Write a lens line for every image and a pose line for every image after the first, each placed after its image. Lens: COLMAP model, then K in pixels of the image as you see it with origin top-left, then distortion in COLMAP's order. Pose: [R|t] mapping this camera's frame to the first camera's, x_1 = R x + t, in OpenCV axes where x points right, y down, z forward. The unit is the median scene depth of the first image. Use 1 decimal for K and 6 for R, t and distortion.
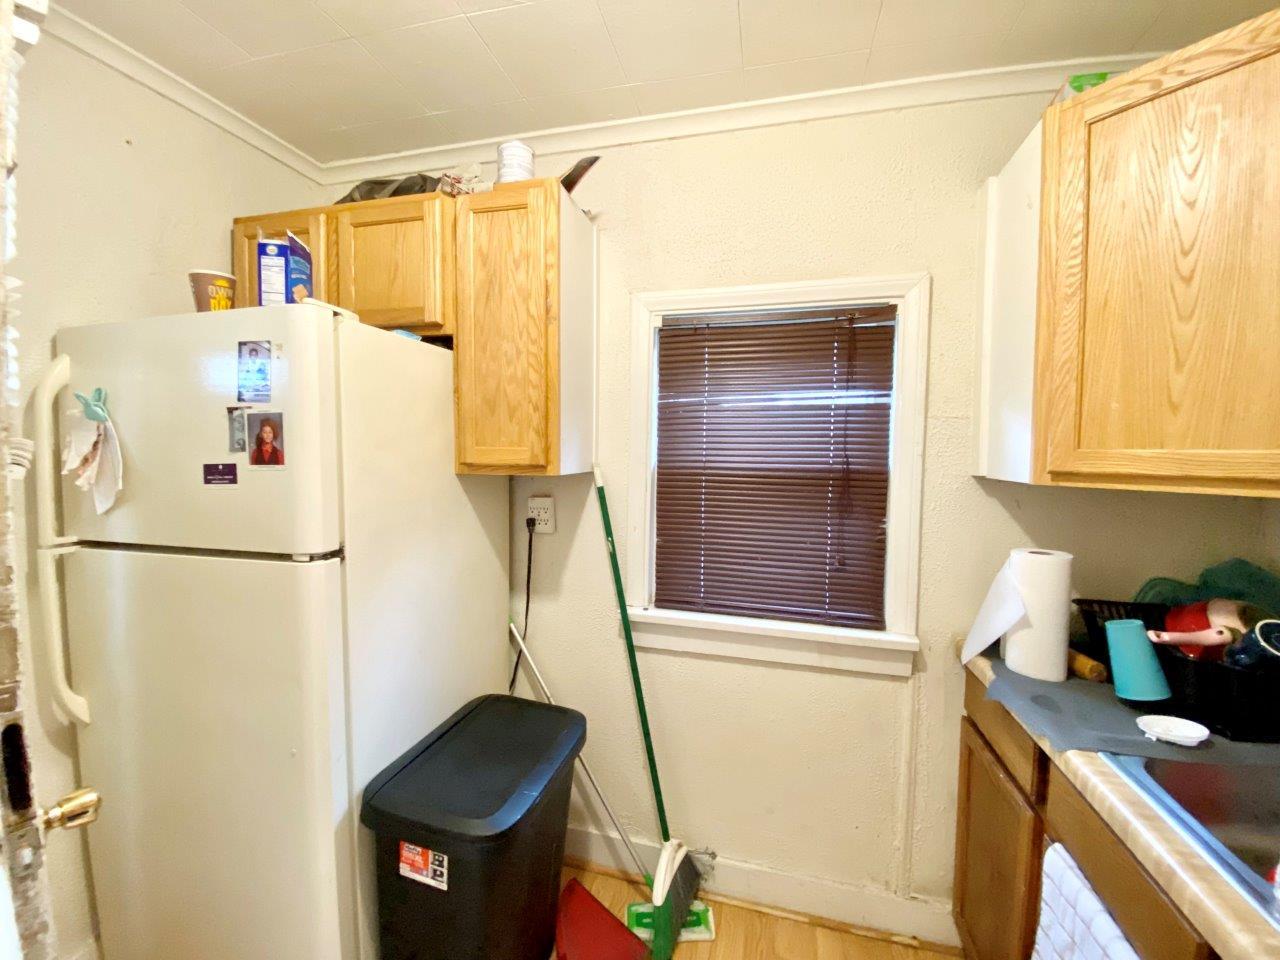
lens RADIAL K [[515.0, 0, 638.7], [0, 515.0, 473.8], [0, 0, 1]] dist [0.024917, -0.022121]
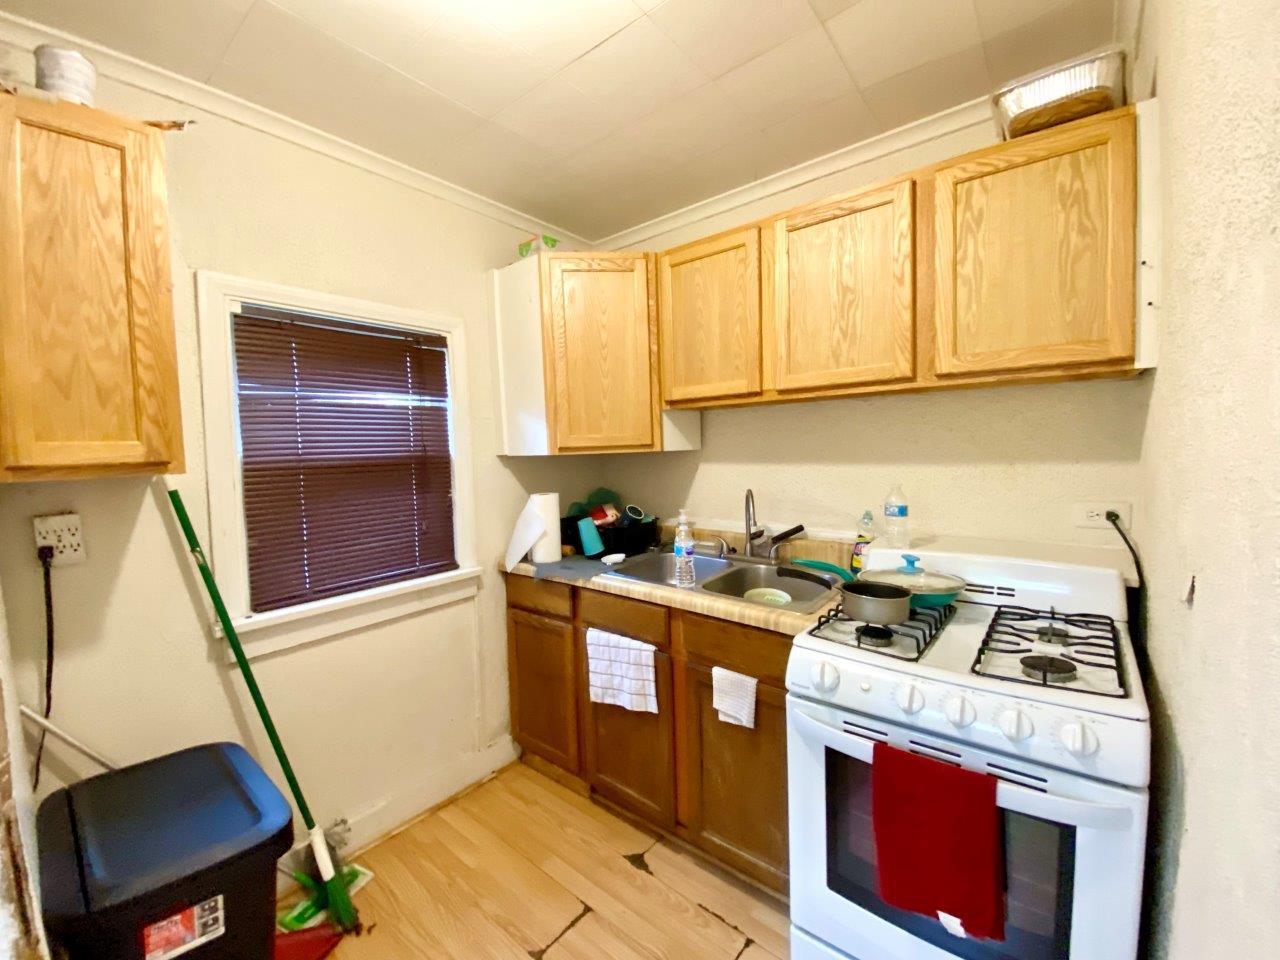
lens RADIAL K [[515.0, 0, 638.7], [0, 515.0, 473.8], [0, 0, 1]] dist [0.024917, -0.022121]
pose [[0.416393, -0.071889, 0.906338, -0.585054], [0.078629, 0.995982, 0.042876, 0.024434], [-0.905778, 0.053411, 0.420372, -0.043306]]
